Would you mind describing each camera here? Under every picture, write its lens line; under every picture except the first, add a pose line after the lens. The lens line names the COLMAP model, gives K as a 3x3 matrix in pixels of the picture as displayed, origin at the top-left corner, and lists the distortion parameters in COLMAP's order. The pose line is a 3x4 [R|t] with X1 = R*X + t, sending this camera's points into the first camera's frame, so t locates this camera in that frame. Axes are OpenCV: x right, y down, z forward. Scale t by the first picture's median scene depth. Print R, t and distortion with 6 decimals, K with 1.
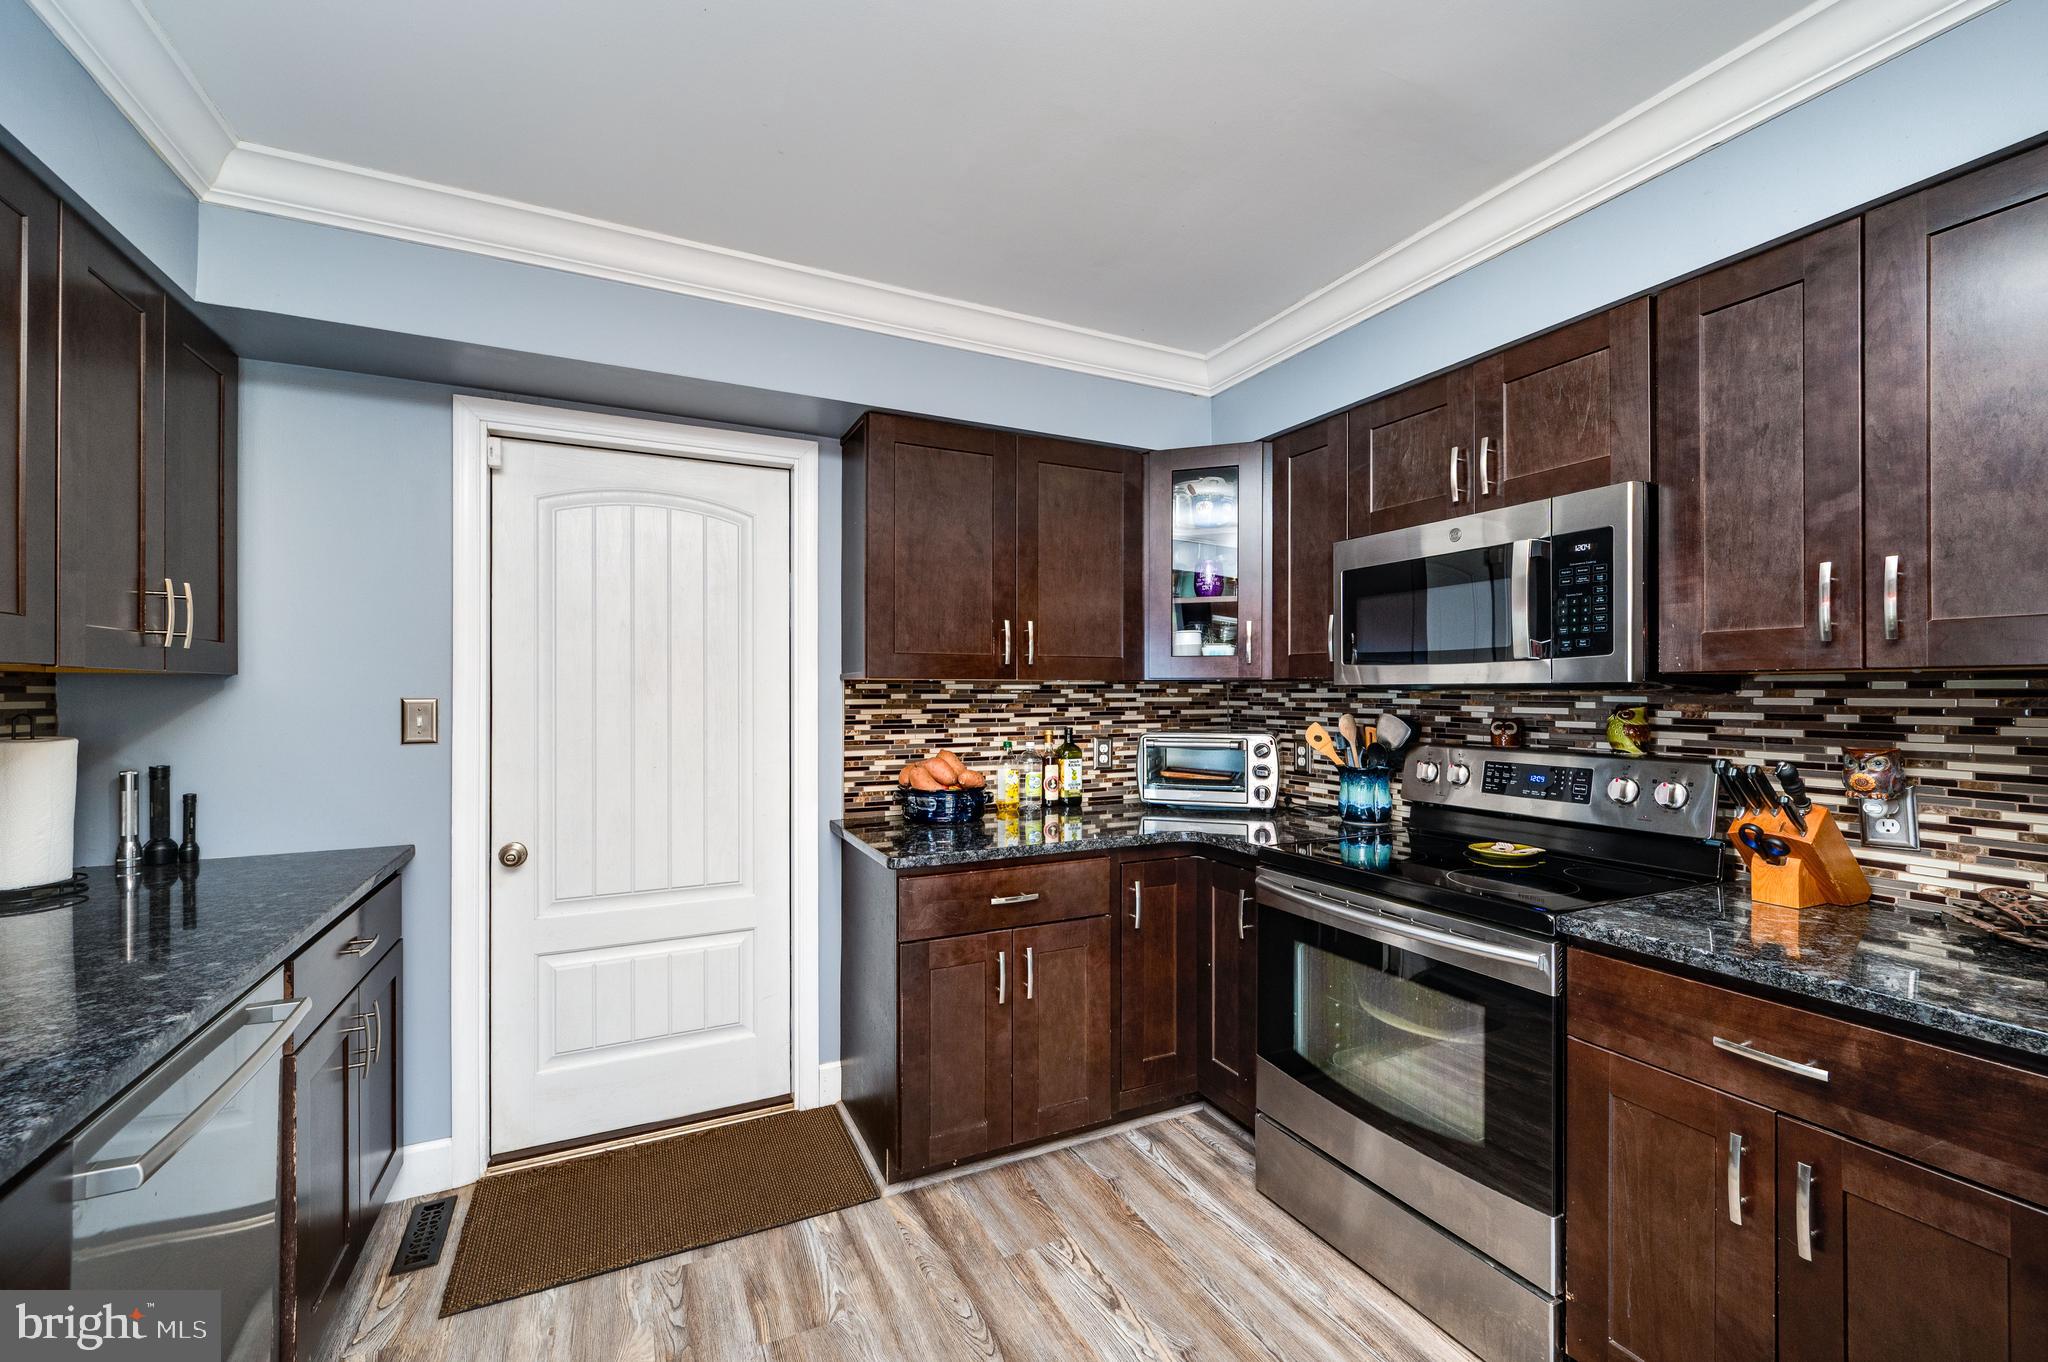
lens RADIAL K [[832.8, 0, 1075.6], [0, 832.8, 688.4], [0, 0, 1]] dist [-0.001433, -0.000262]
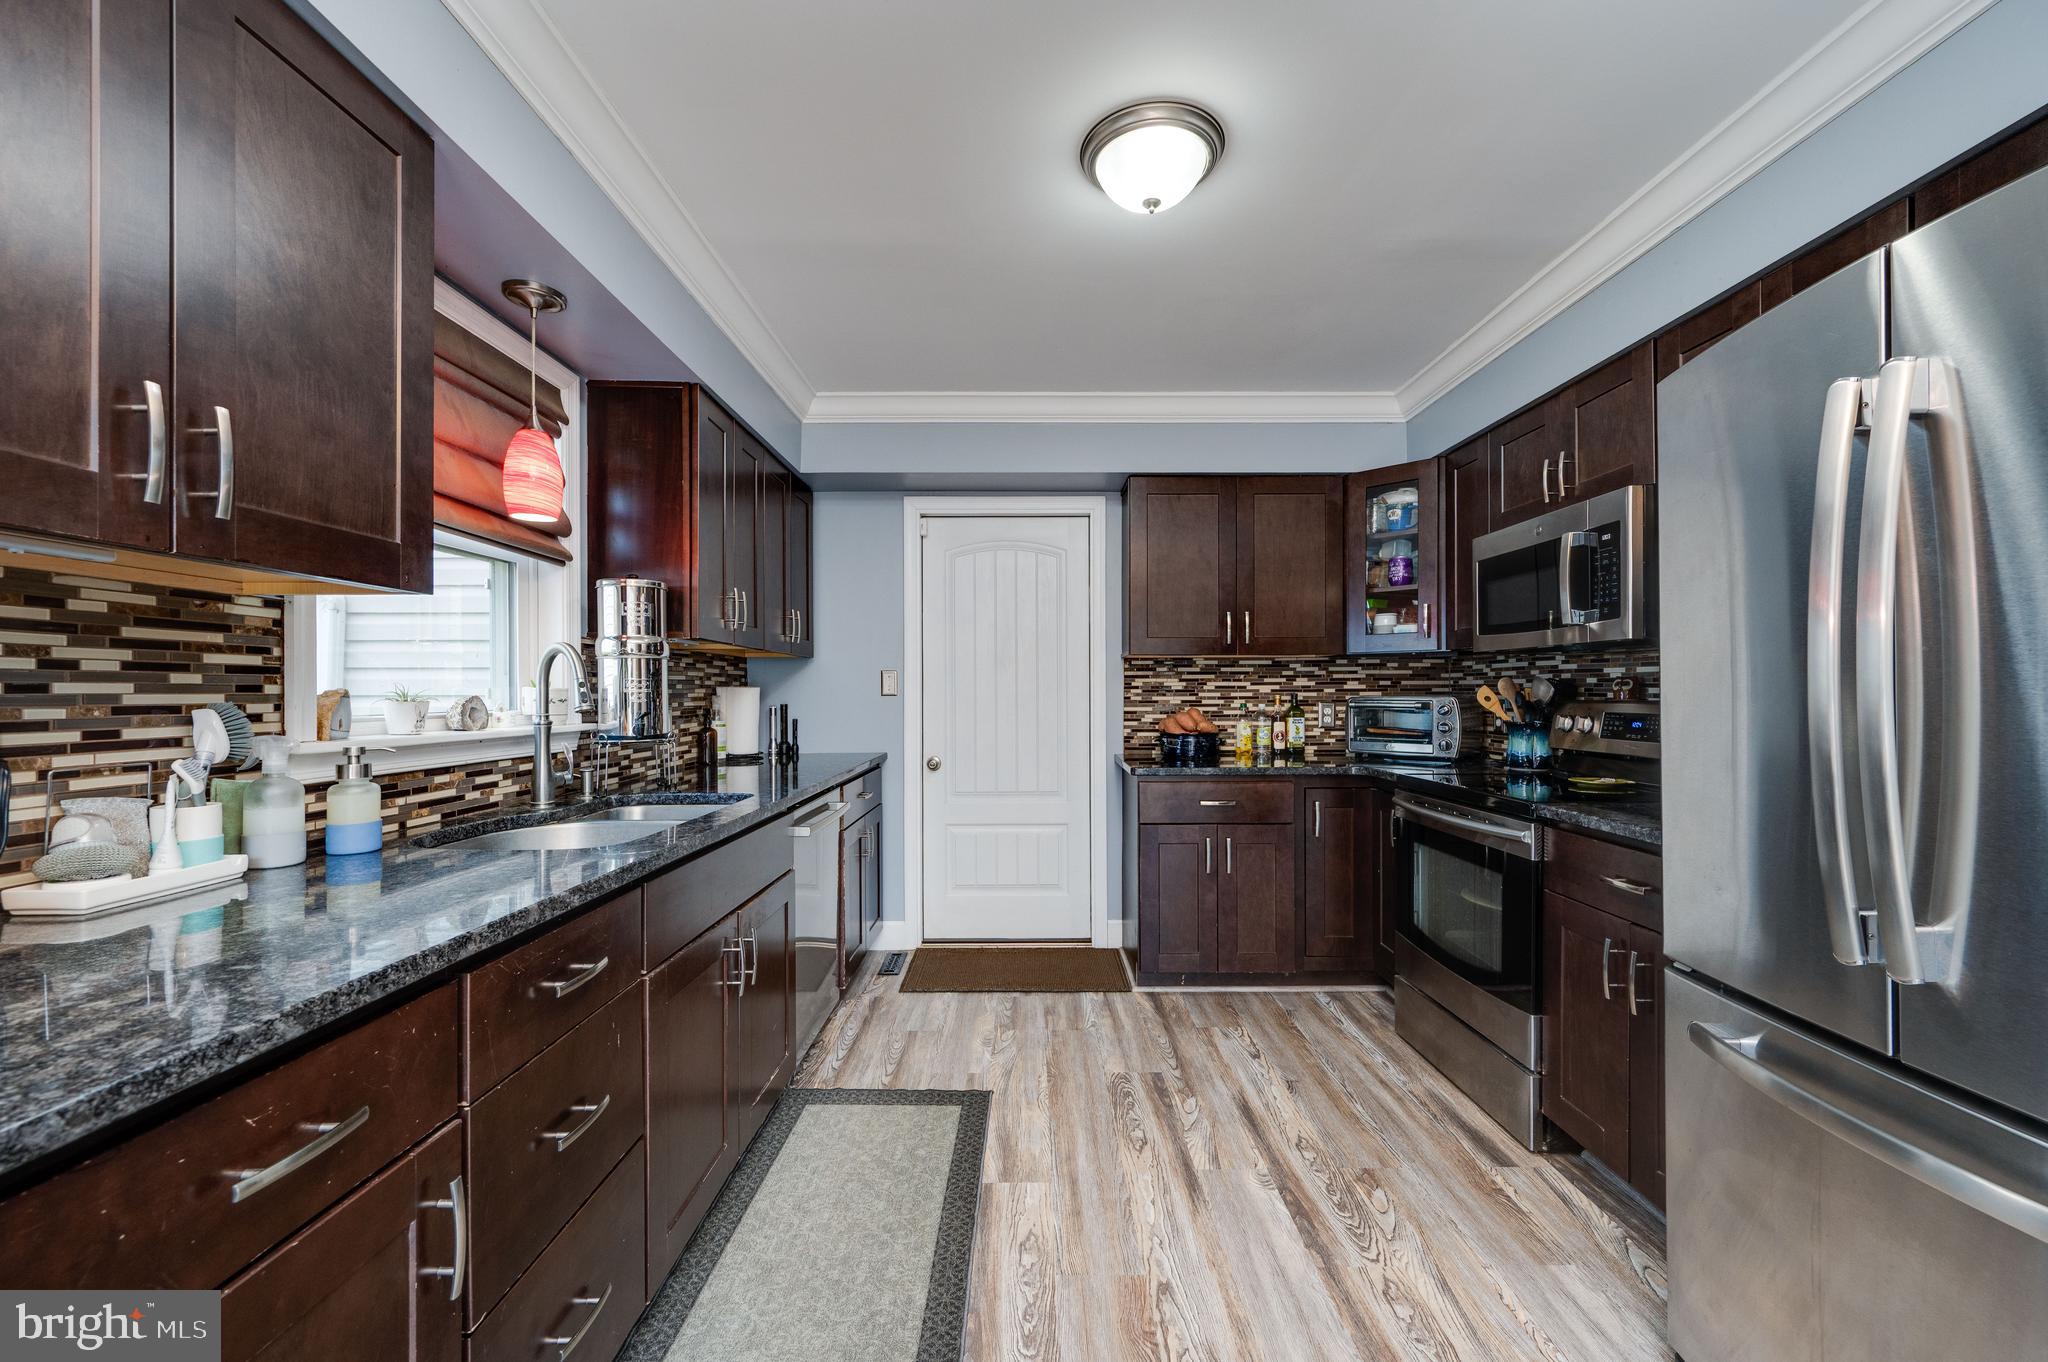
lens RADIAL K [[811.2, 0, 1044.5], [0, 811.2, 689.3], [0, 0, 1]] dist [-0.002082, -0.000245]
pose [[0.889982, -0.000218, -0.455996, 0.302761], [0.003409, 0.999975, 0.006174, 0.043643], [0.455983, -0.007050, 0.889960, -0.397796]]
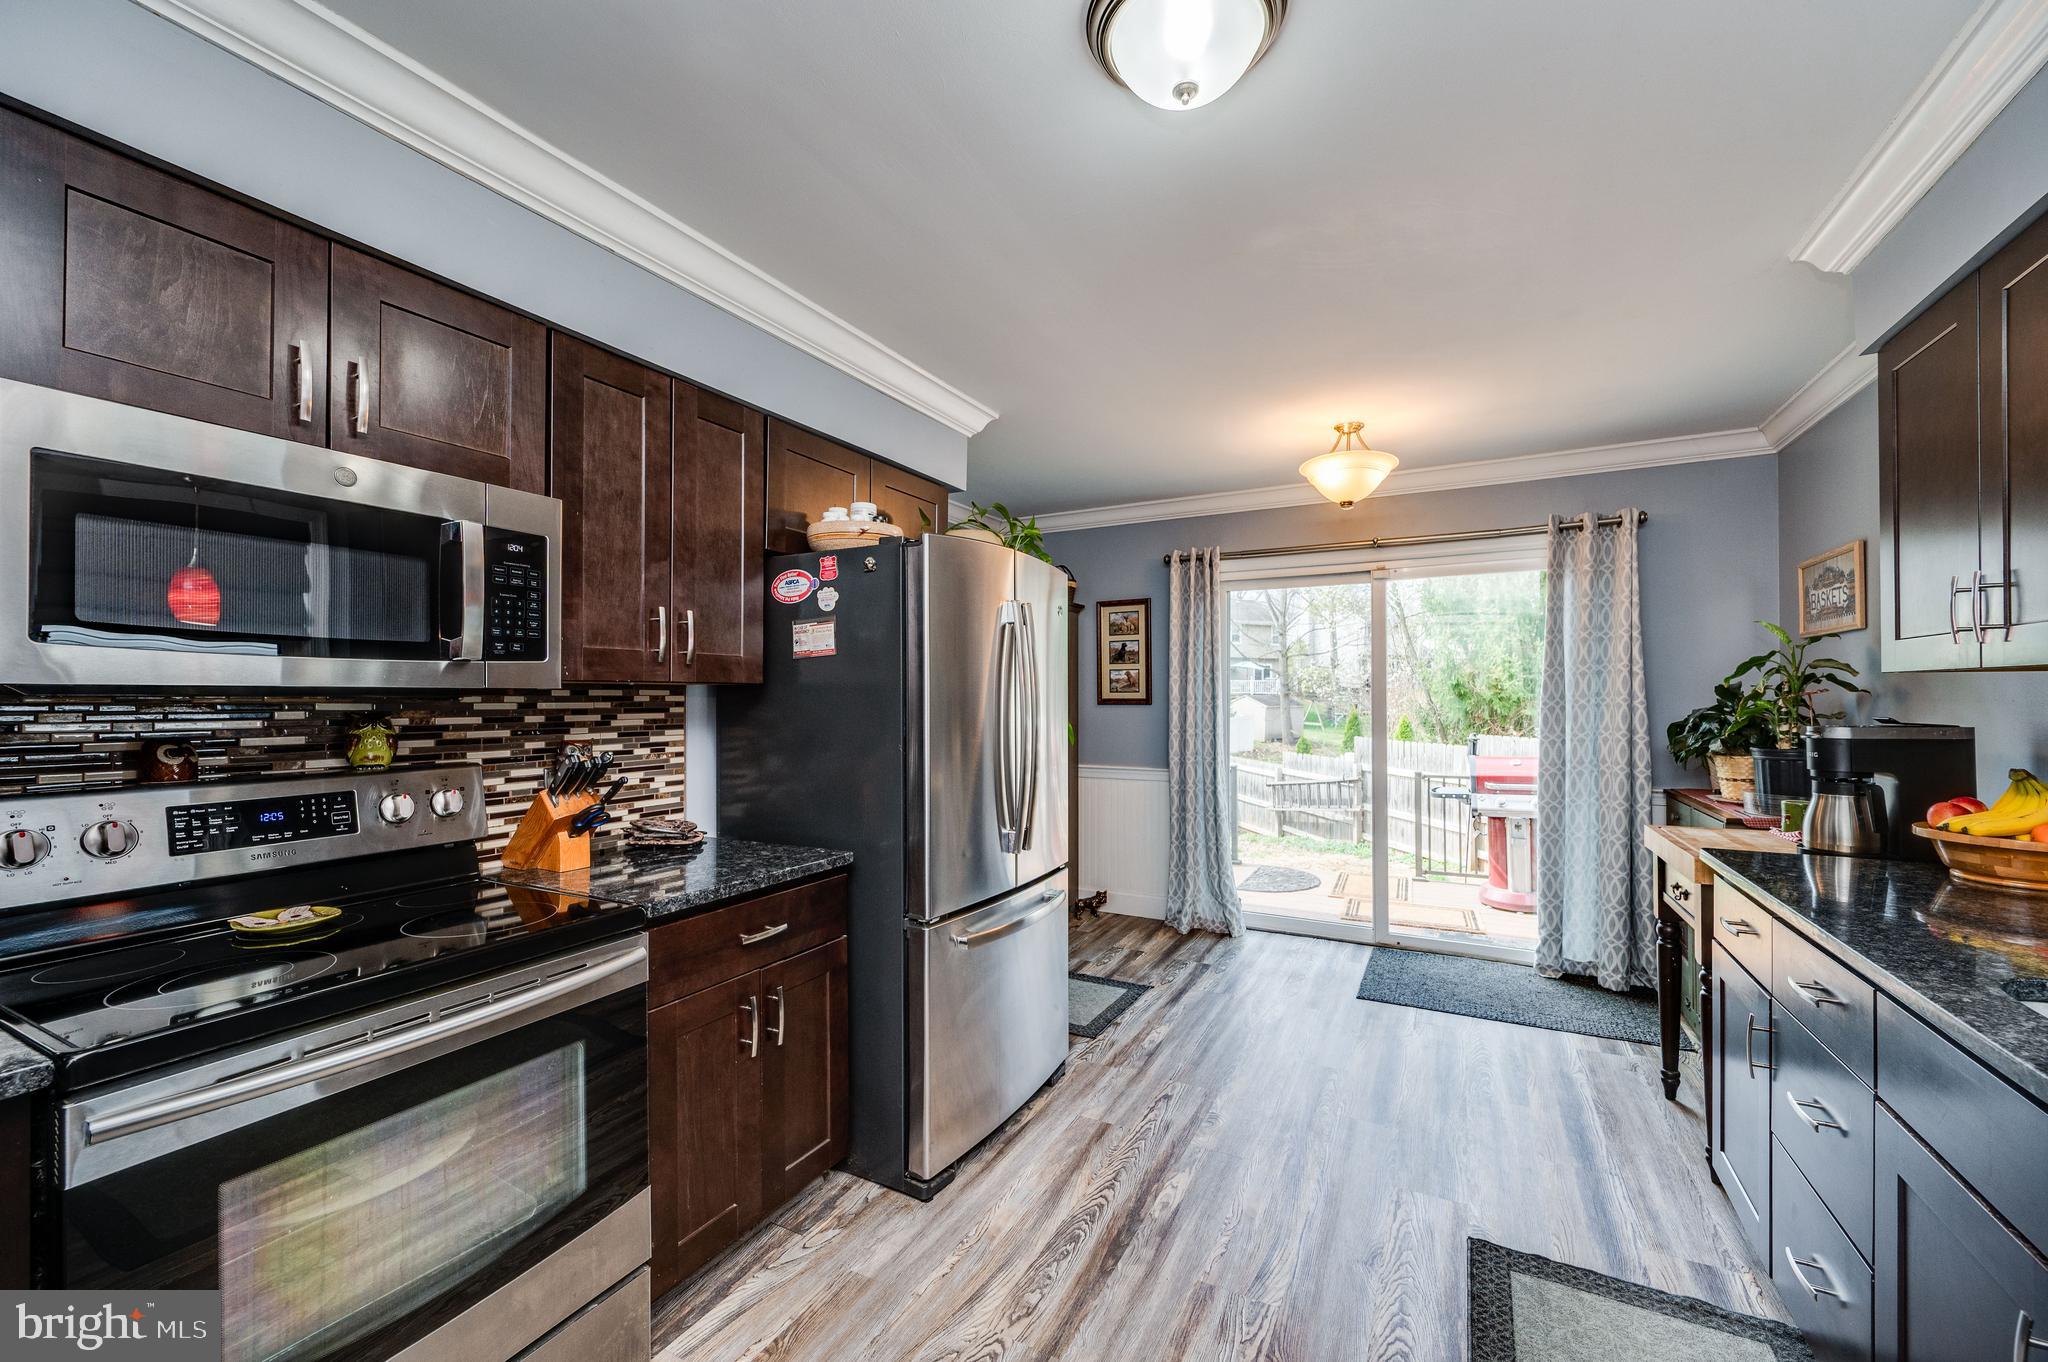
lens RADIAL K [[811.2, 0, 1044.5], [0, 811.2, 689.3], [0, 0, 1]] dist [-0.002082, -0.000245]
pose [[-0.566686, 0.008950, 0.823885, -0.380094], [-0.001318, 0.999930, -0.011770, 0.003352], [-0.823933, -0.007756, -0.566635, 0.765523]]
